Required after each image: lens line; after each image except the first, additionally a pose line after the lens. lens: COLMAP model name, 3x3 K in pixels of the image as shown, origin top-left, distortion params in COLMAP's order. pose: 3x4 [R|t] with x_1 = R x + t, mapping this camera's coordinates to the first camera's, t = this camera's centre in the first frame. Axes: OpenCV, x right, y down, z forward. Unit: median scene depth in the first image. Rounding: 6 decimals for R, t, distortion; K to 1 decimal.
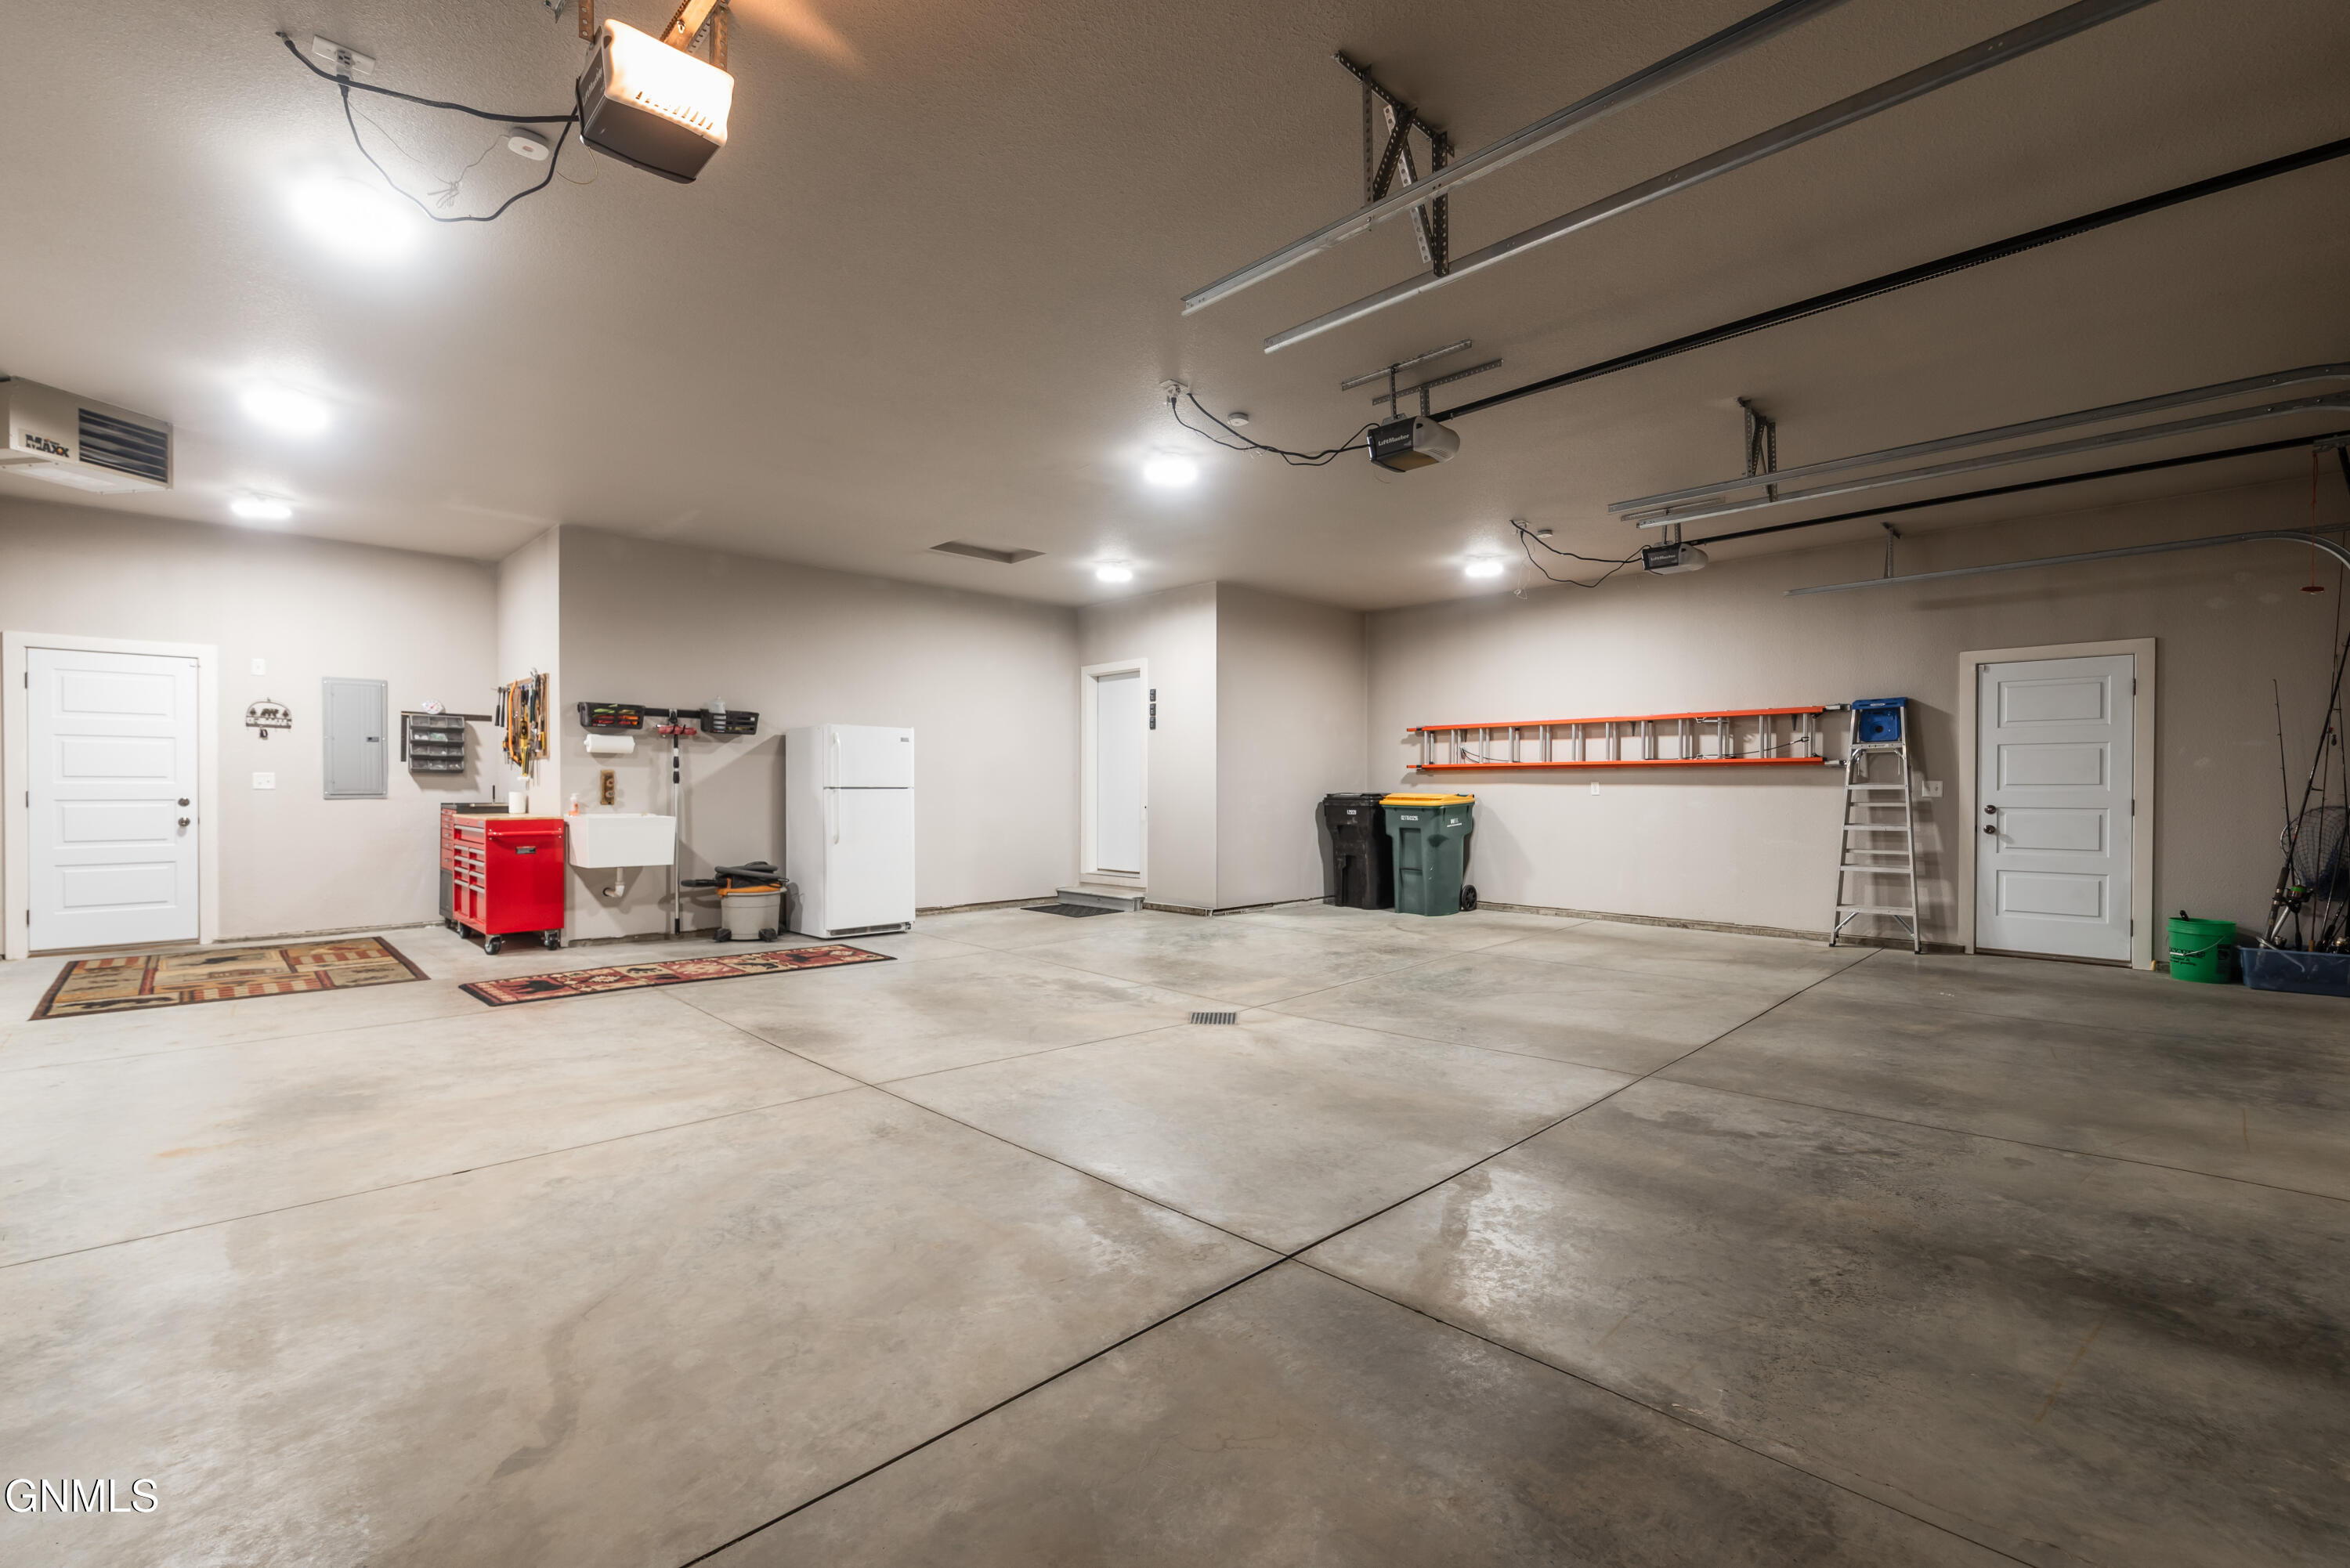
lens RADIAL K [[1011.1, 0, 1174.8], [0, 1011.1, 792.5], [0, 0, 1]] dist [-0.000118, 0.000042]
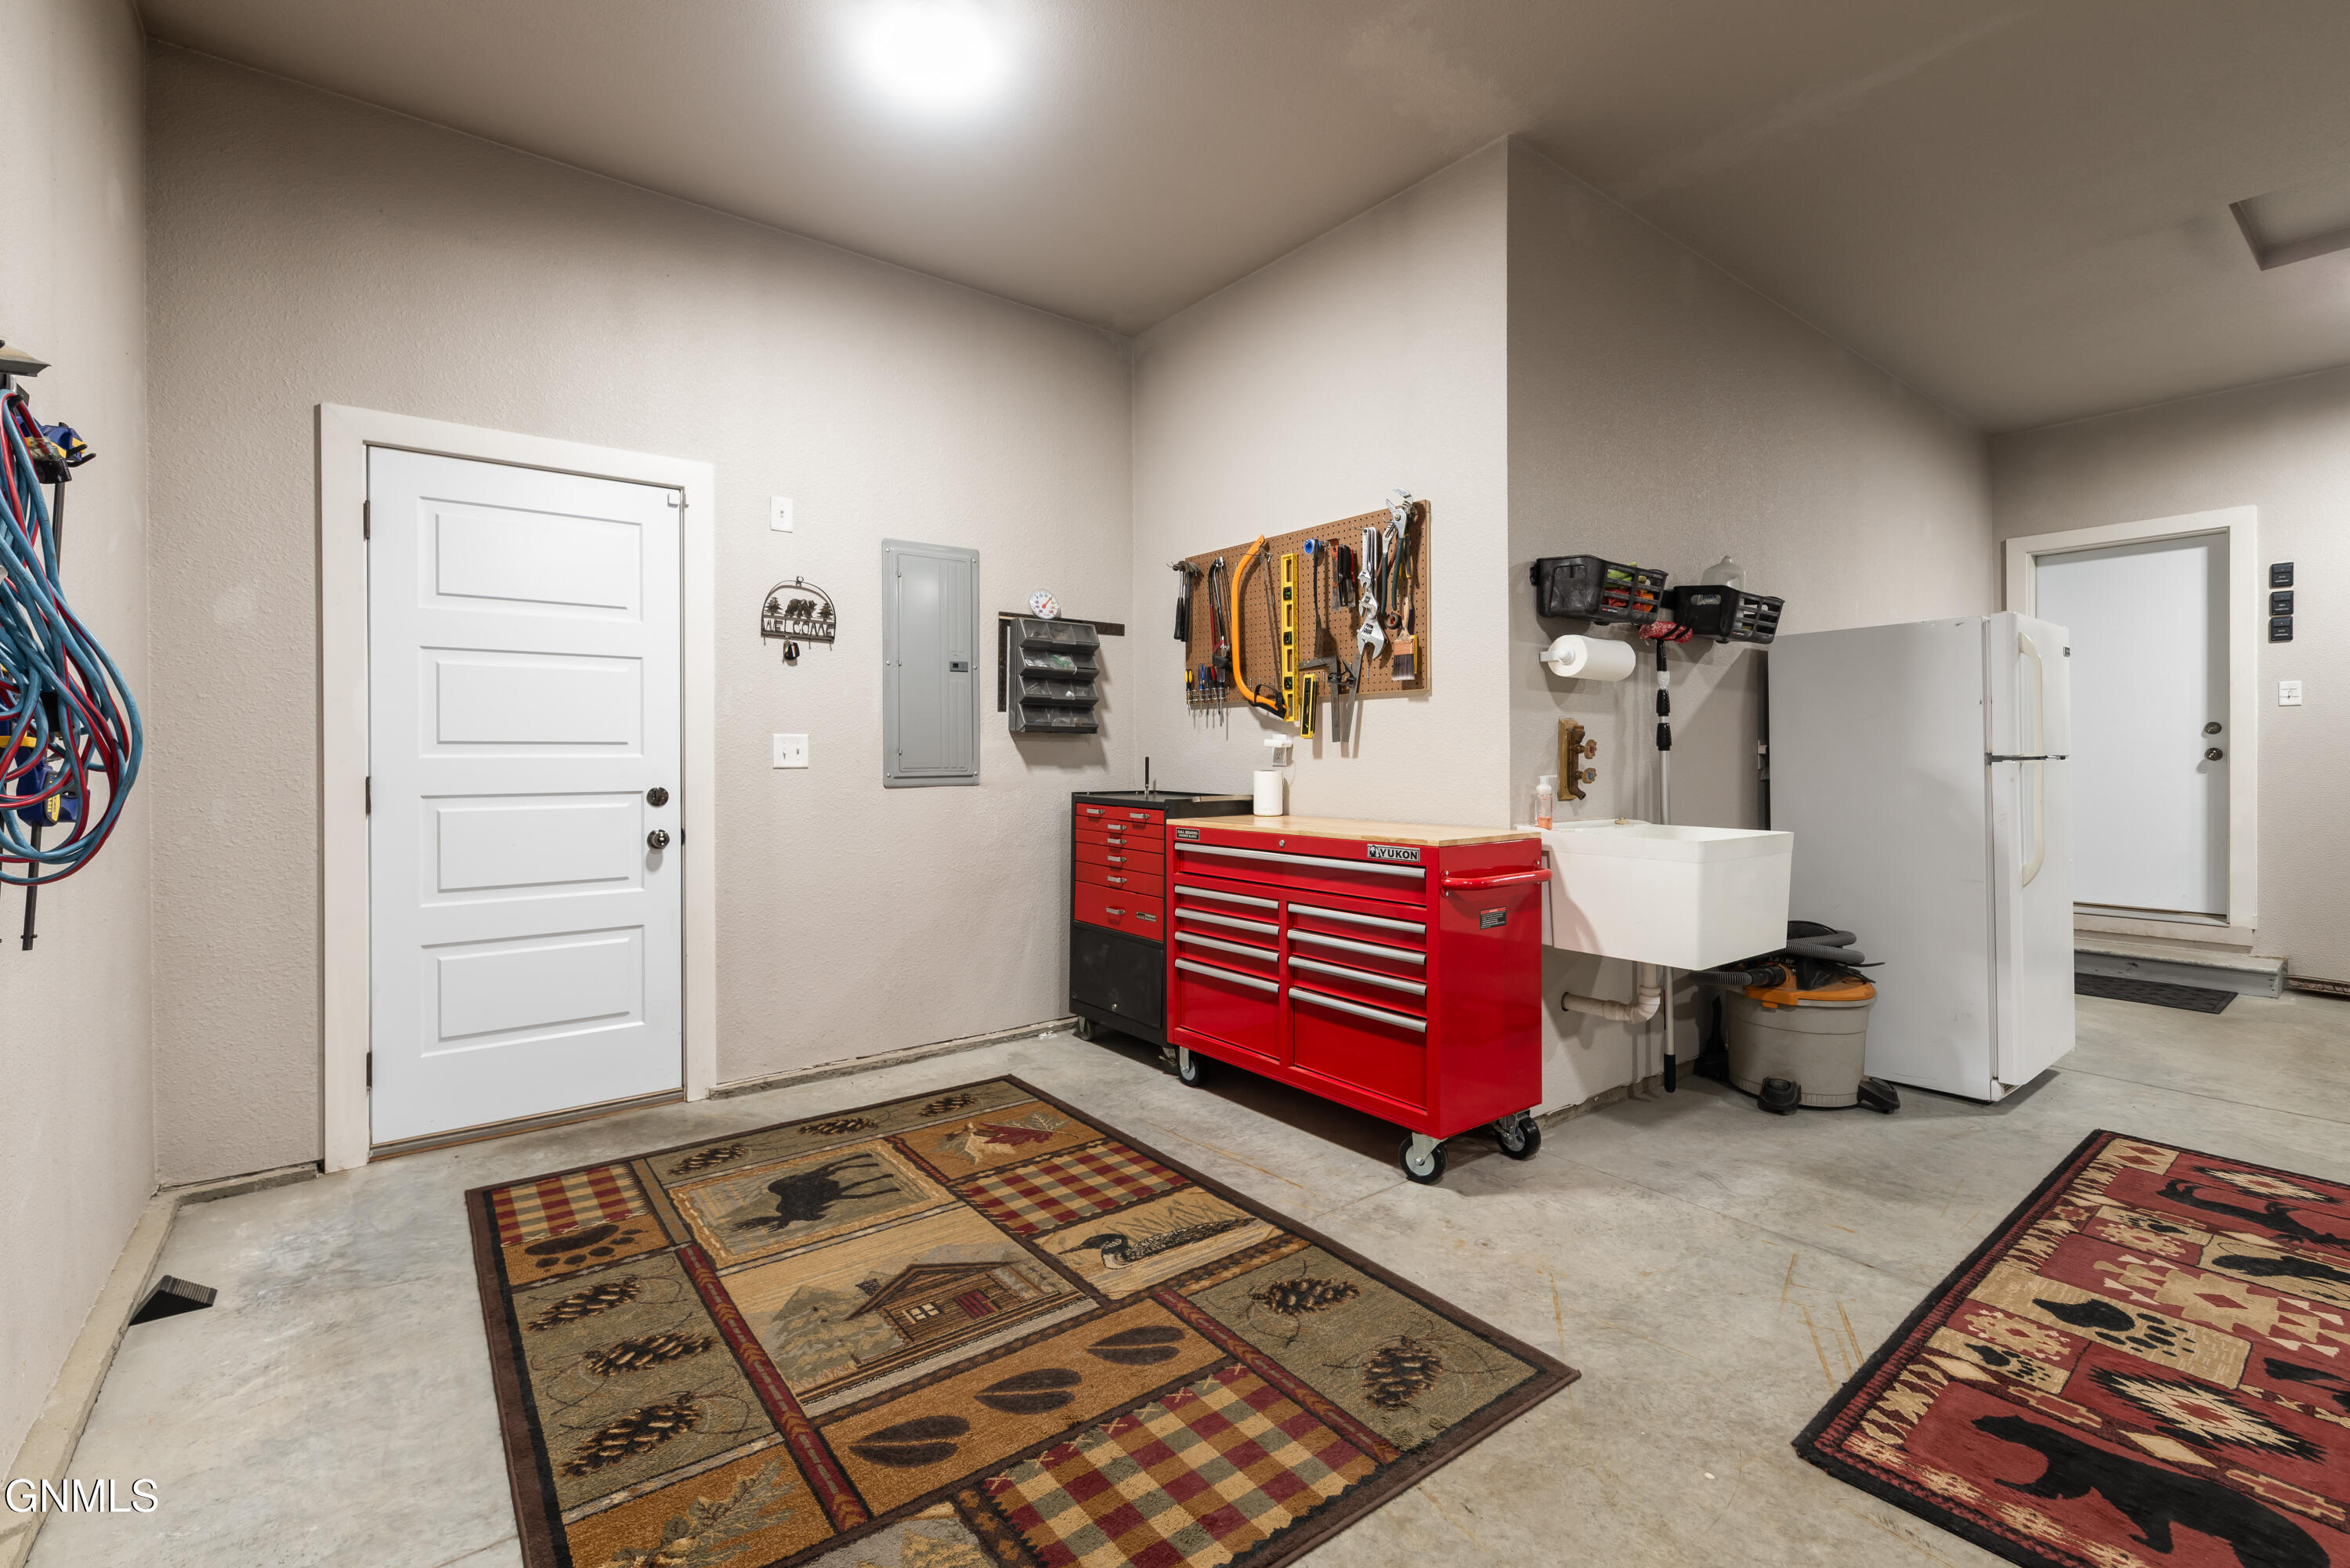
lens RADIAL K [[1031.4, 0, 1216.1], [0, 1031.4, 750.6], [0, 0, 1]] dist [-0.000703, 0.000067]
pose [[0.994583, -0.006638, -0.103734, -0.650482], [0.005690, 0.999939, -0.009430, -0.005694], [0.103790, 0.008789, 0.994560, 0.534499]]
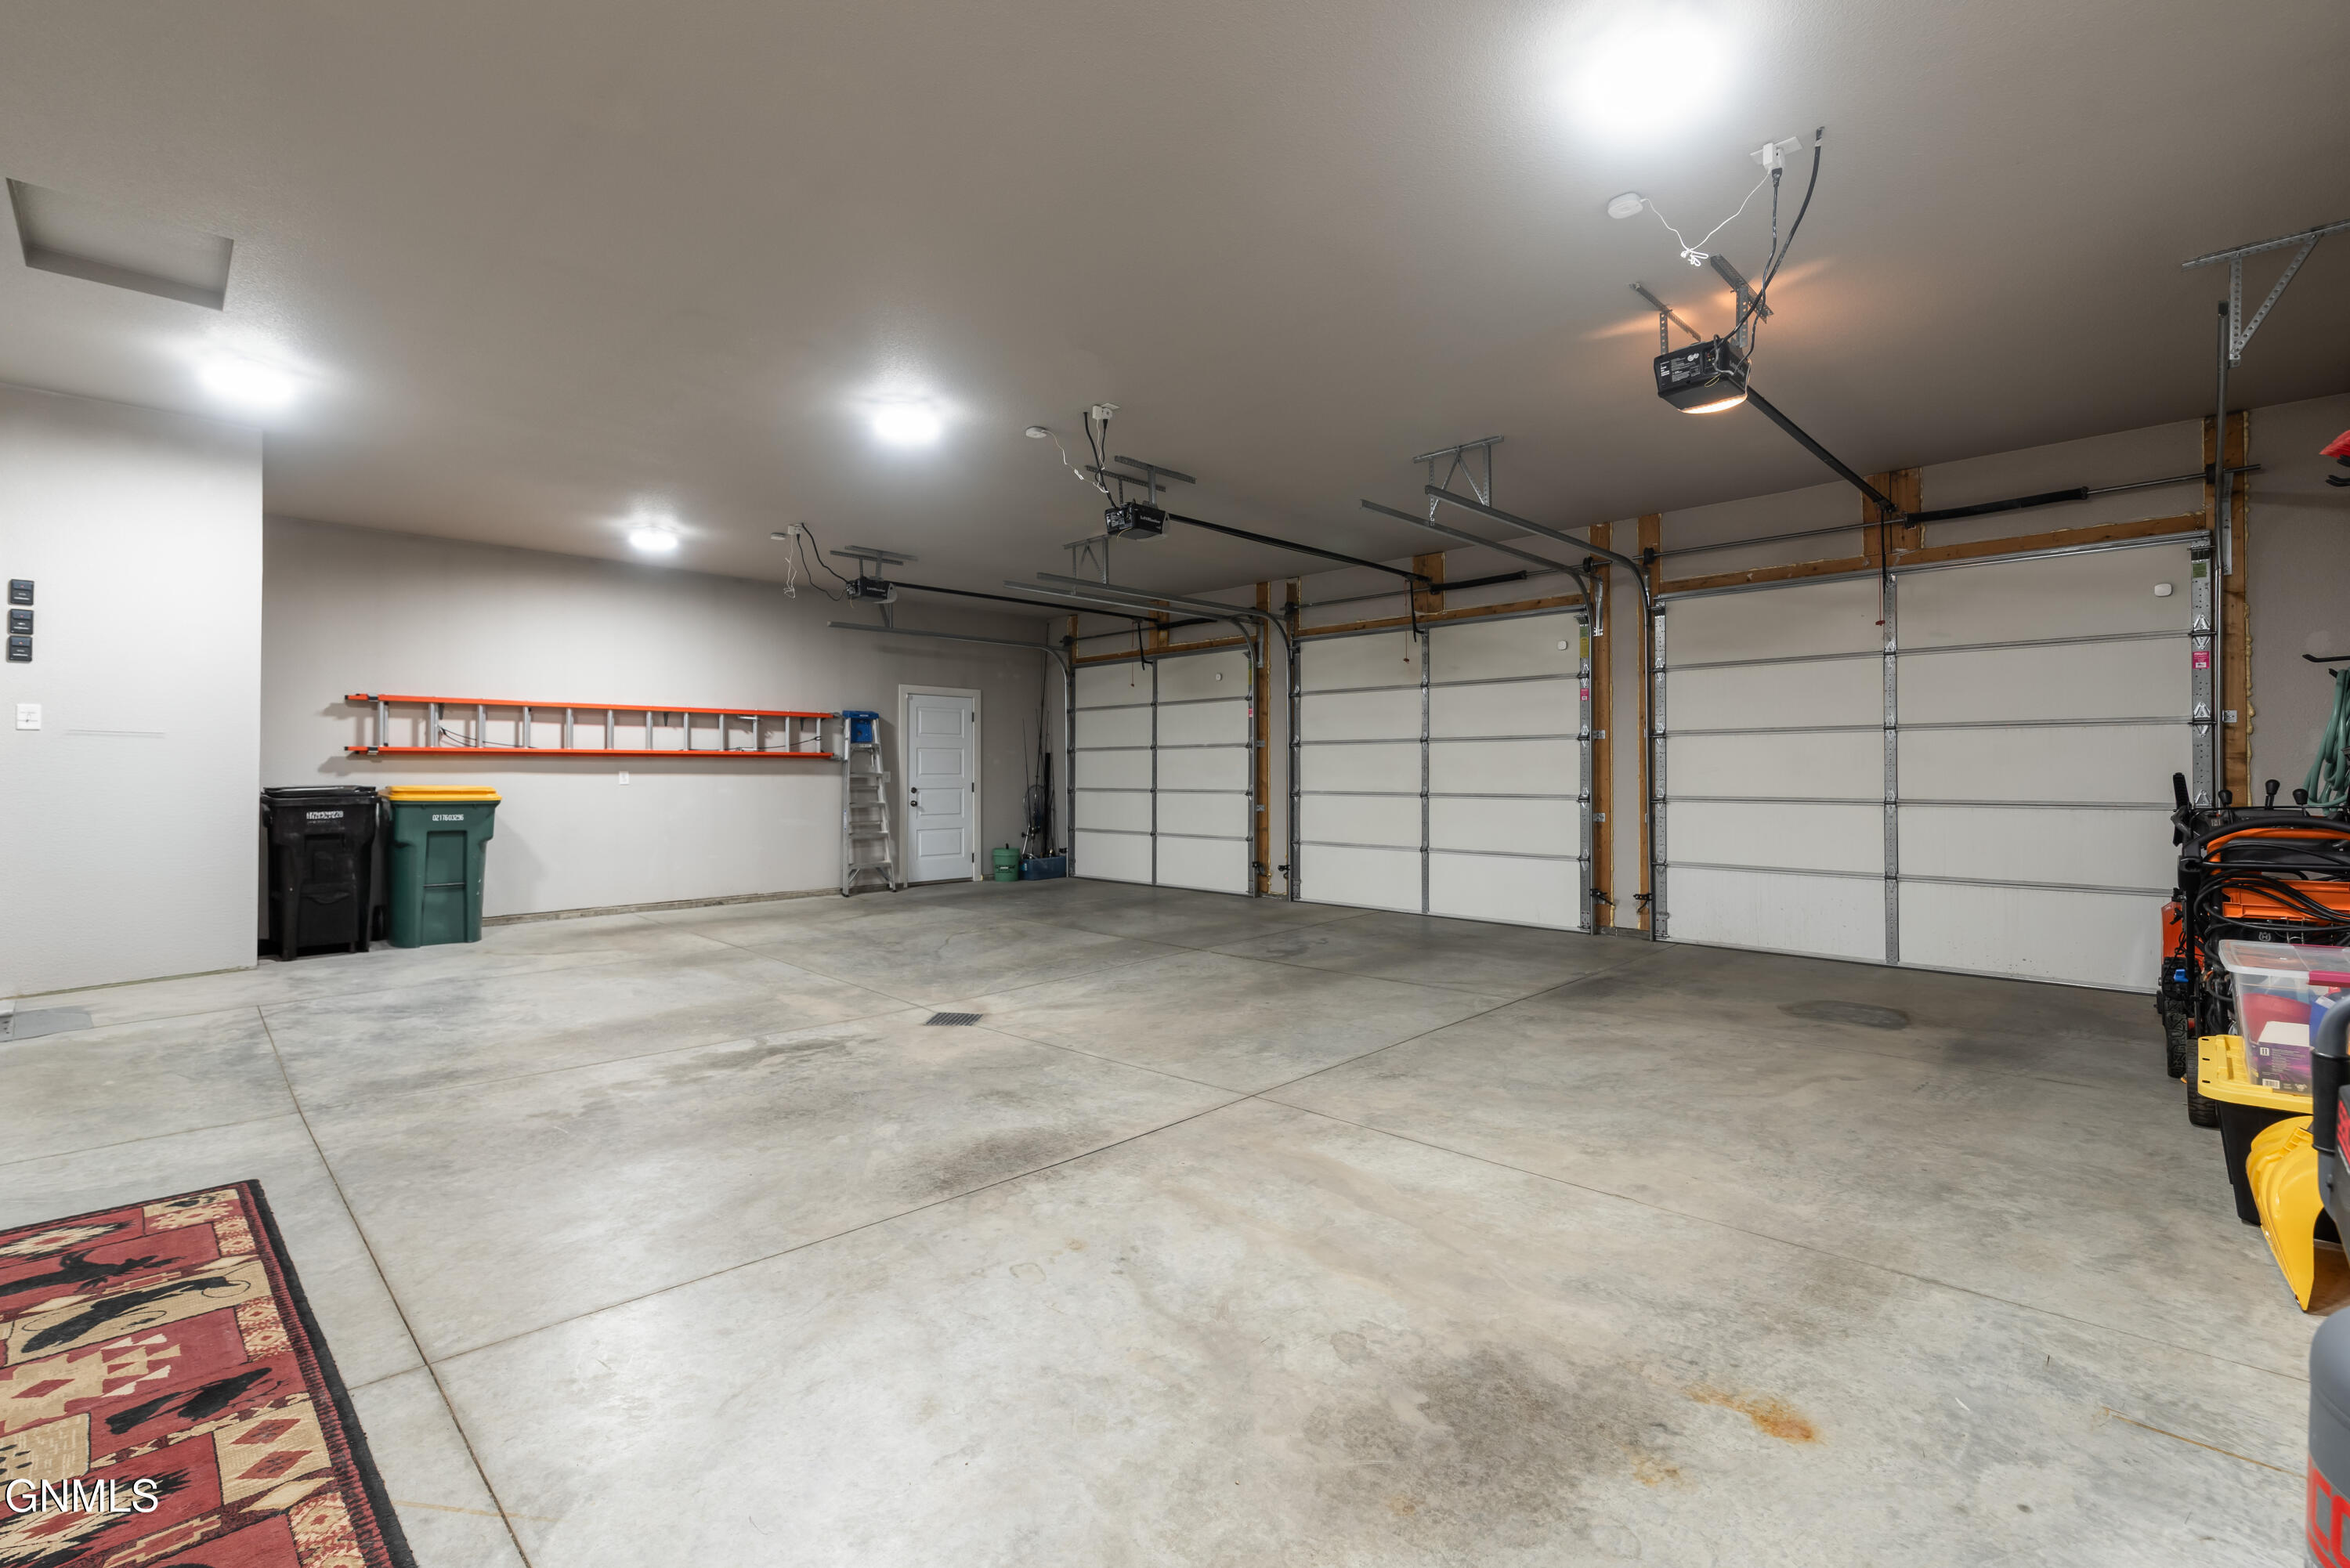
lens RADIAL K [[1024.0, 0, 1162.7], [0, 1024.0, 755.3], [0, 0, 1]] dist [-0.001154, -0.000238]
pose [[0.000612, 0.017701, 0.999843, -0.660043], [0.006997, 0.999819, -0.017705, -0.005231], [-0.999975, 0.007007, 0.000488, 0.566916]]
